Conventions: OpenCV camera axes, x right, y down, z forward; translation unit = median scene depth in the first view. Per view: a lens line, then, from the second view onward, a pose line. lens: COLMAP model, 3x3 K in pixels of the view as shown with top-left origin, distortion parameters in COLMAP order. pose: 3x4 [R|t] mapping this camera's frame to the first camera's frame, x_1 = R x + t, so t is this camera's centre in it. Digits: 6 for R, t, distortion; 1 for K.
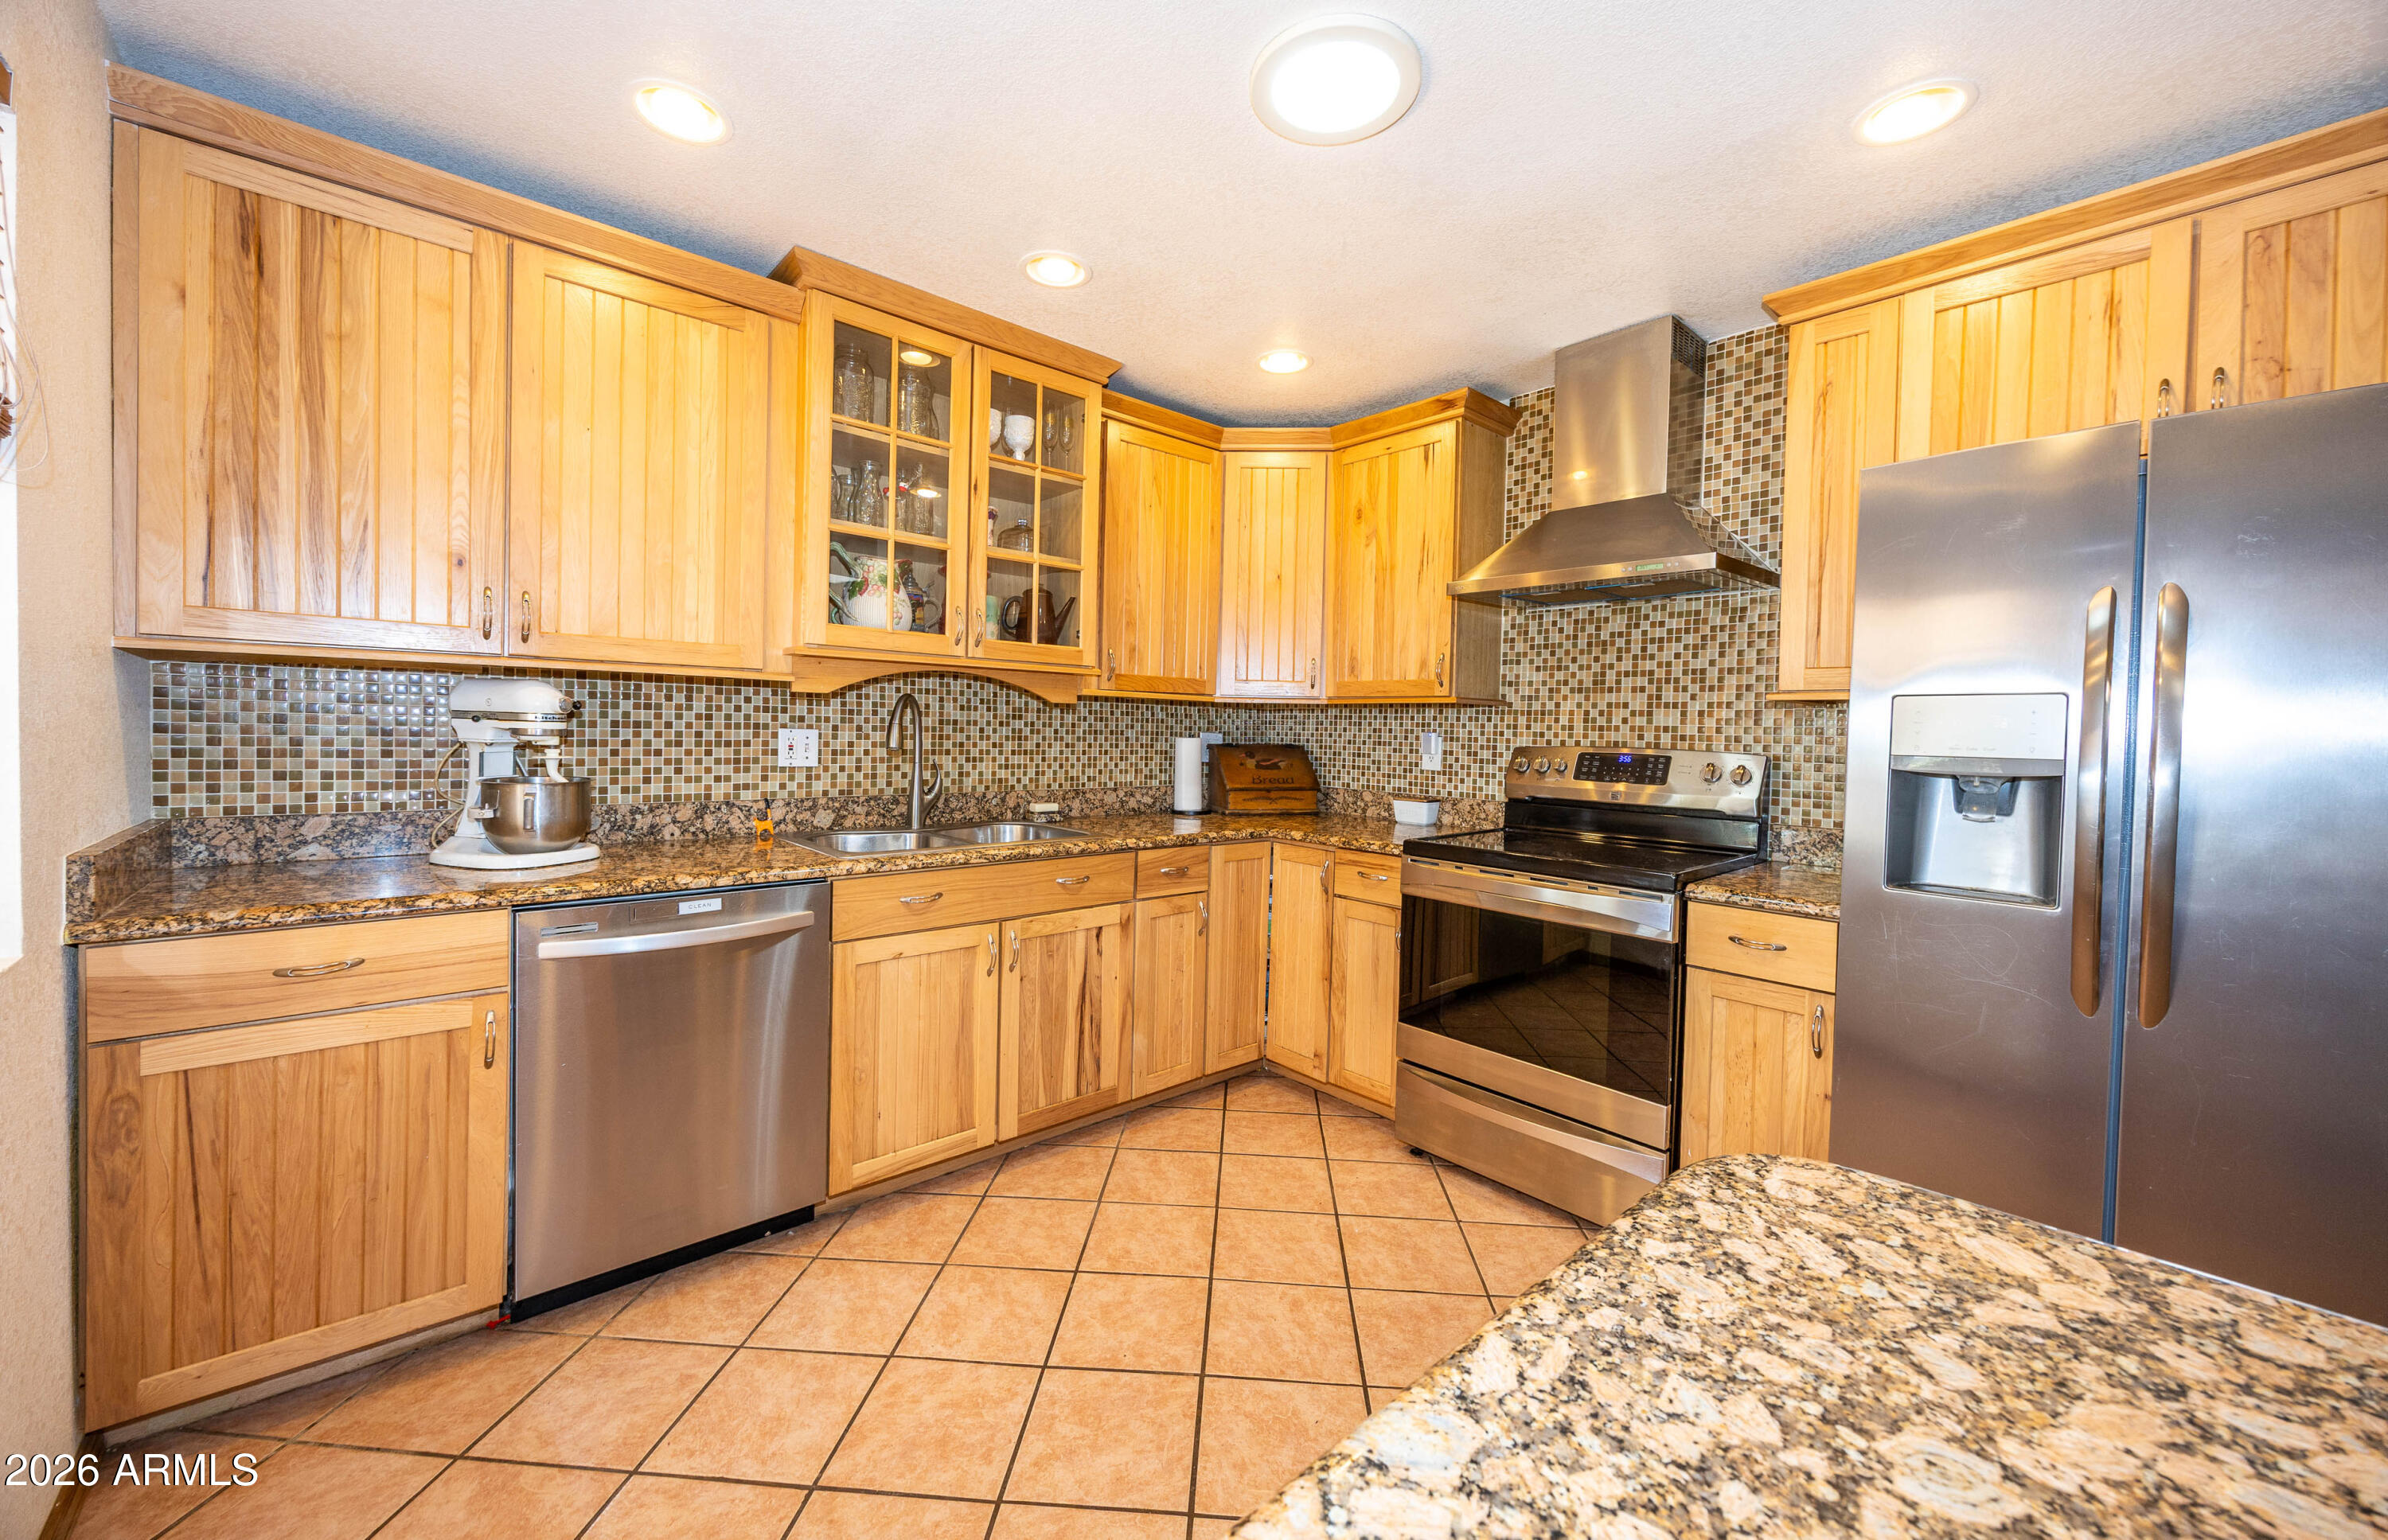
lens RADIAL K [[911.9, 0, 1196.3], [0, 911.9, 747.4], [0, 0, 1]] dist [0.002459, 0.000058]
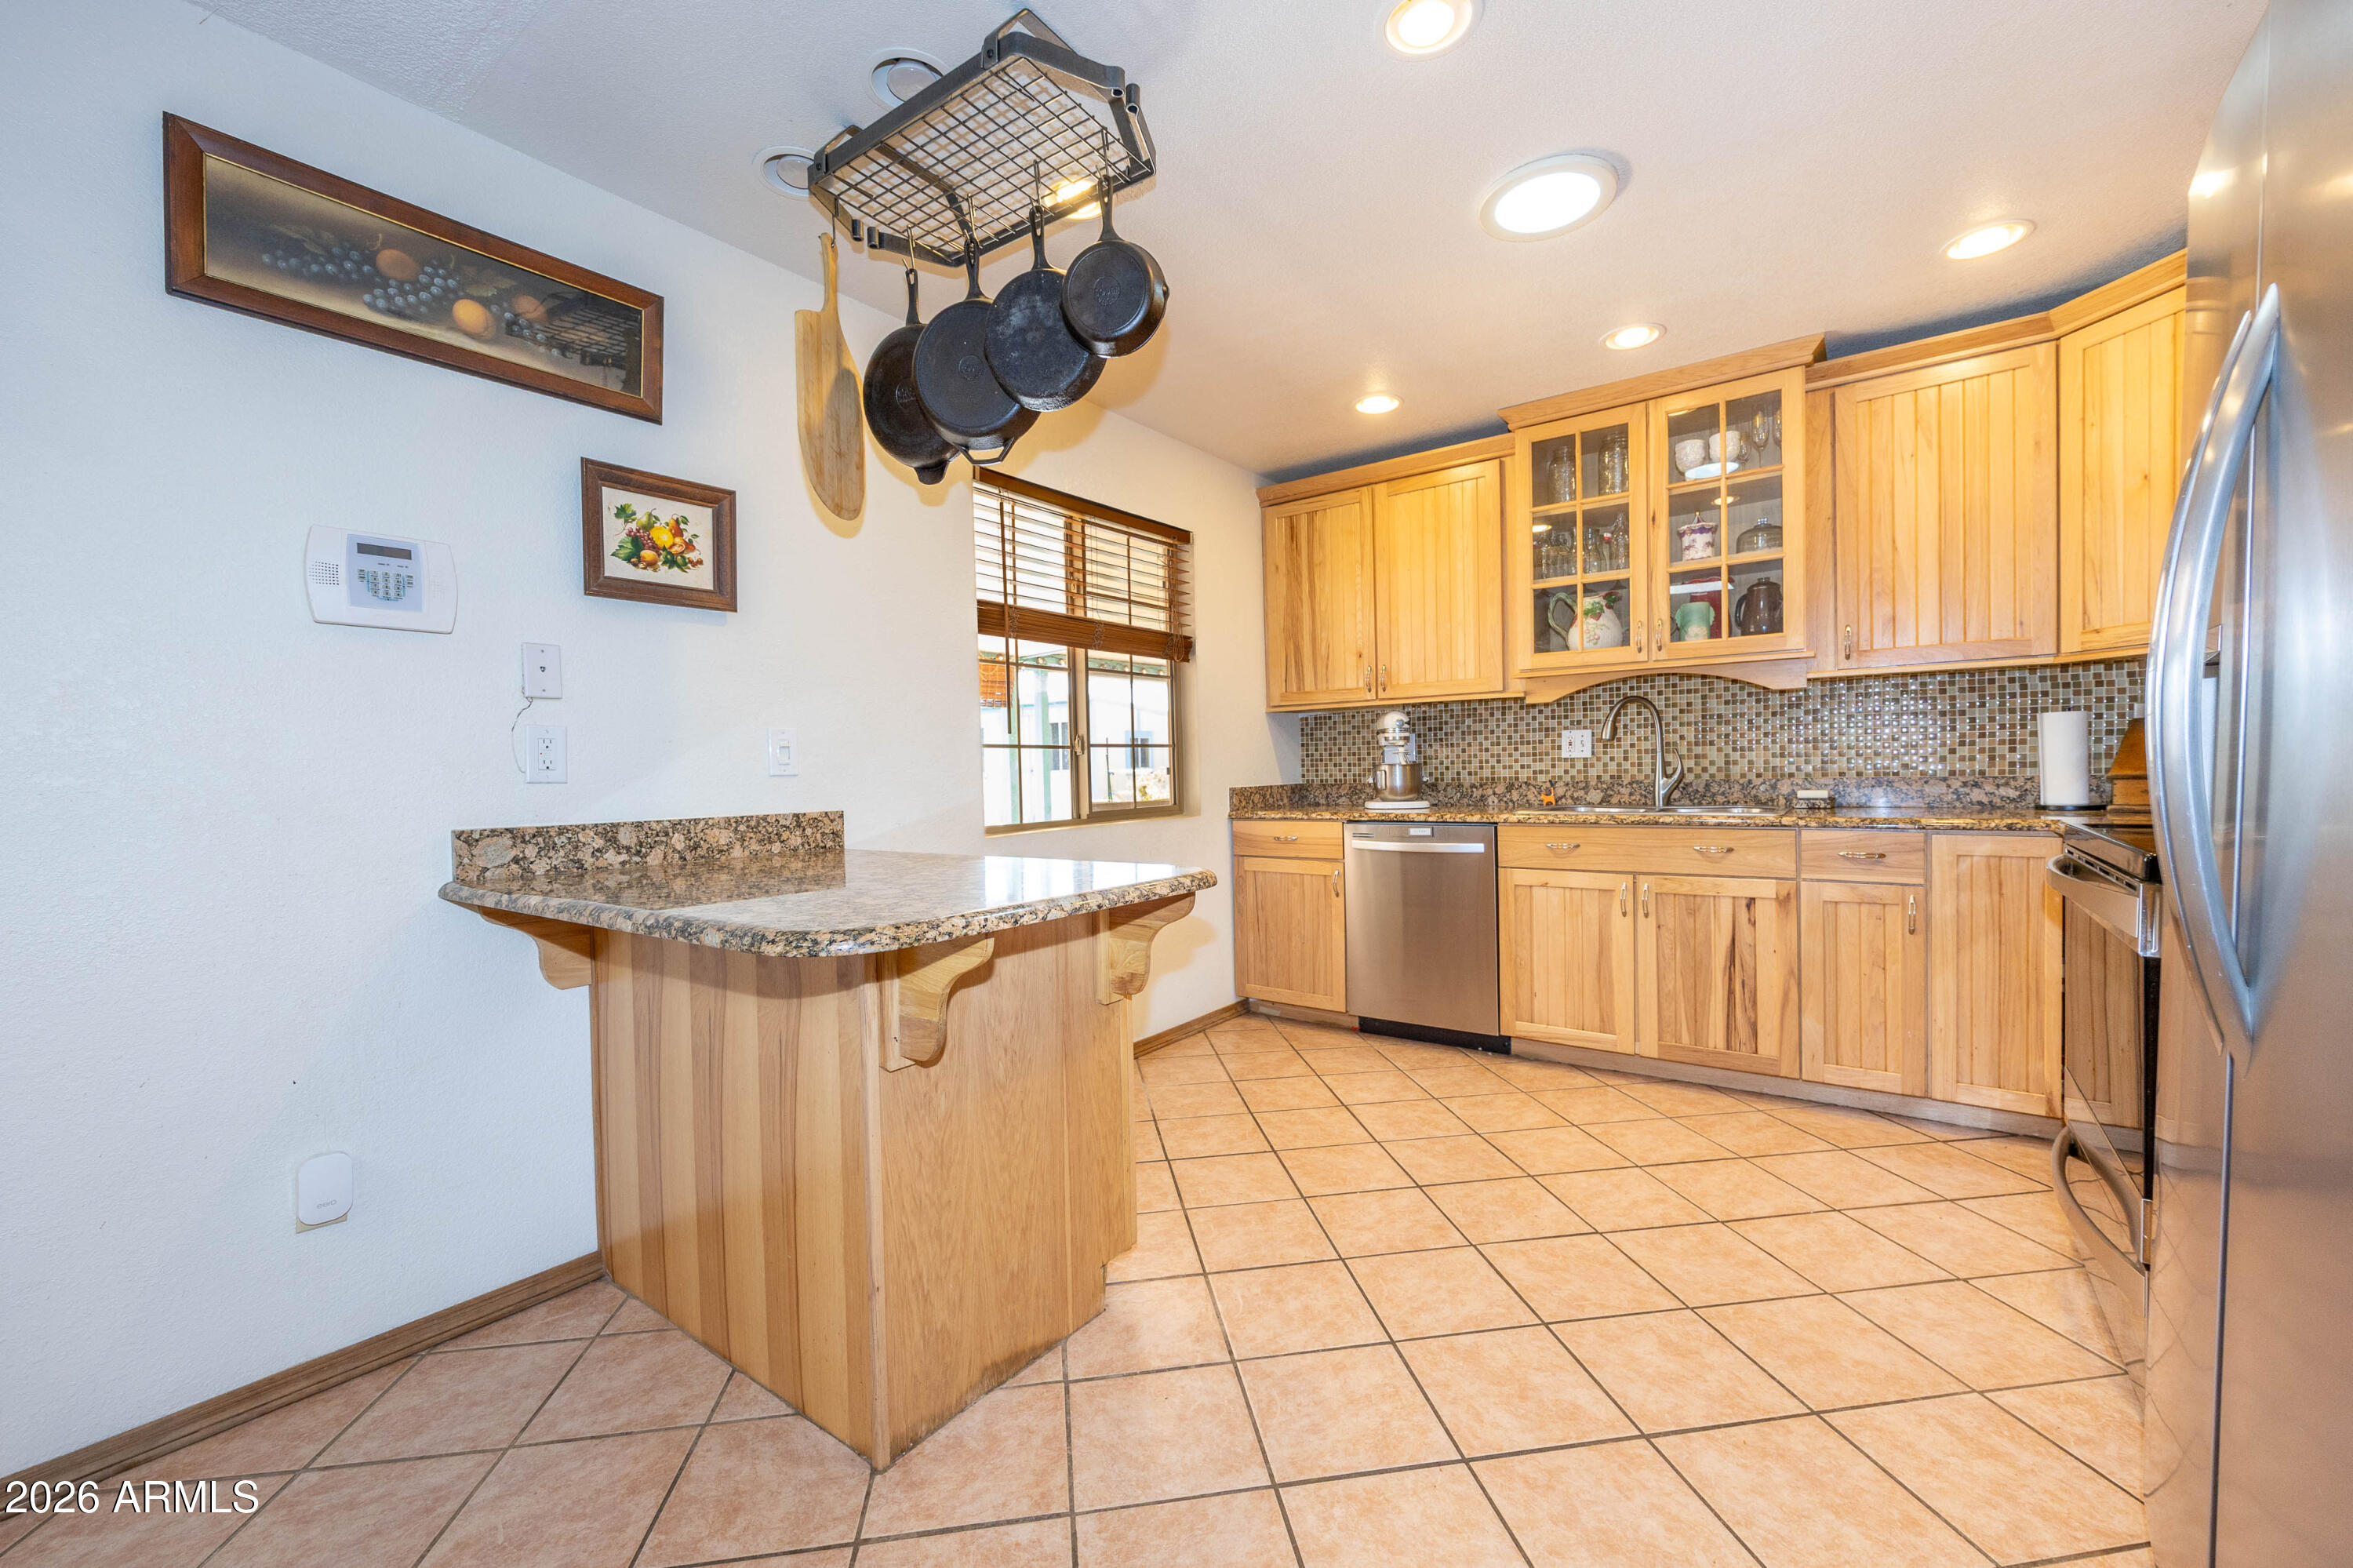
lens RADIAL K [[953.7, 0, 1177.5], [0, 953.7, 790.5], [0, 0, 1]] dist [0.000475, 0.000021]
pose [[0.201362, -0.005099, -0.979504, 0.908458], [0.006454, 0.999972, -0.003879, 0.077818], [0.979496, -0.005541, 0.201389, 0.137809]]
